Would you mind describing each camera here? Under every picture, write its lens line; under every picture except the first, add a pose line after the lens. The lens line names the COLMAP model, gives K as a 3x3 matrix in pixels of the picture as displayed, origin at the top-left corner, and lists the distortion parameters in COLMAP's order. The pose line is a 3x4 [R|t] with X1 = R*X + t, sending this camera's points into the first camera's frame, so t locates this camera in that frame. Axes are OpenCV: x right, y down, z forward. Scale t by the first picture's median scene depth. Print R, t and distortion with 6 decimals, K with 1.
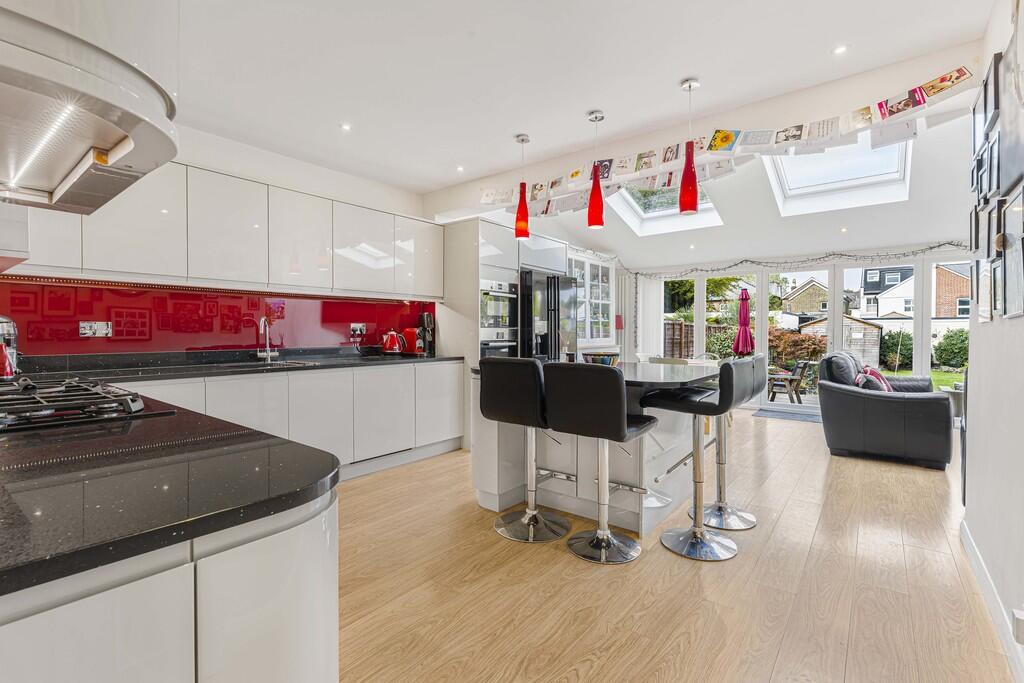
lens RADIAL K [[464.1, 0, 511.9], [0, 464.1, 337.5], [0, 0, 1]] dist [-0.002584, -0.000073]
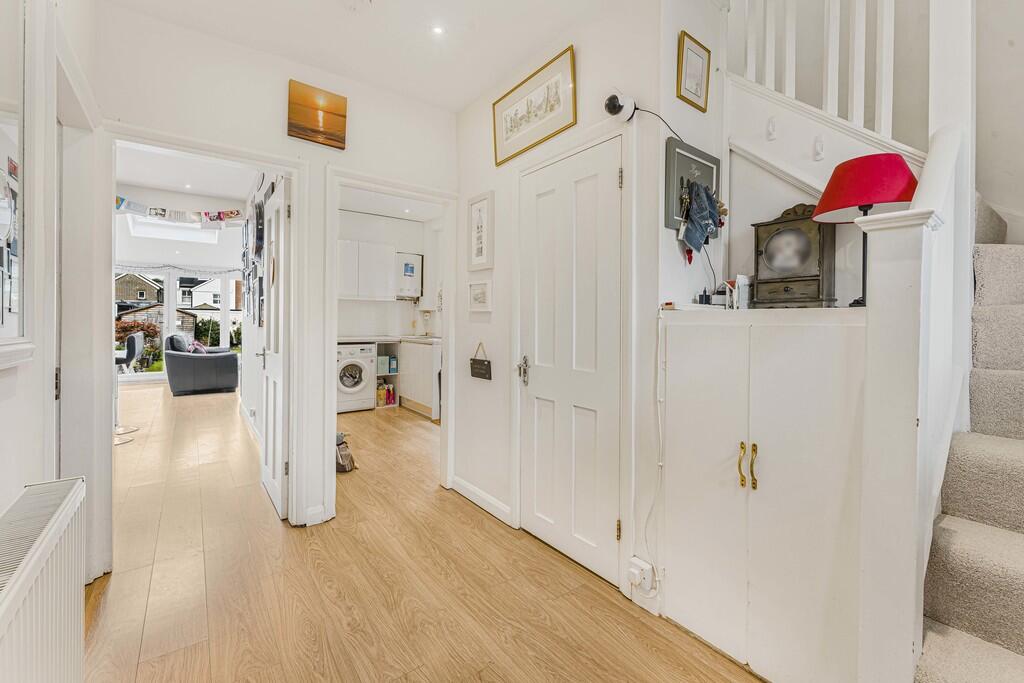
lens RADIAL K [[420.6, 0, 509.7], [0, 420.6, 324.1], [0, 0, 1]] dist [-0.004814, -0.000142]
pose [[0.249549, -0.002228, 0.968360, -0.167944], [0.004302, 0.999990, 0.001192, 0.002373], [-0.968353, 0.003868, 0.249556, -0.193482]]
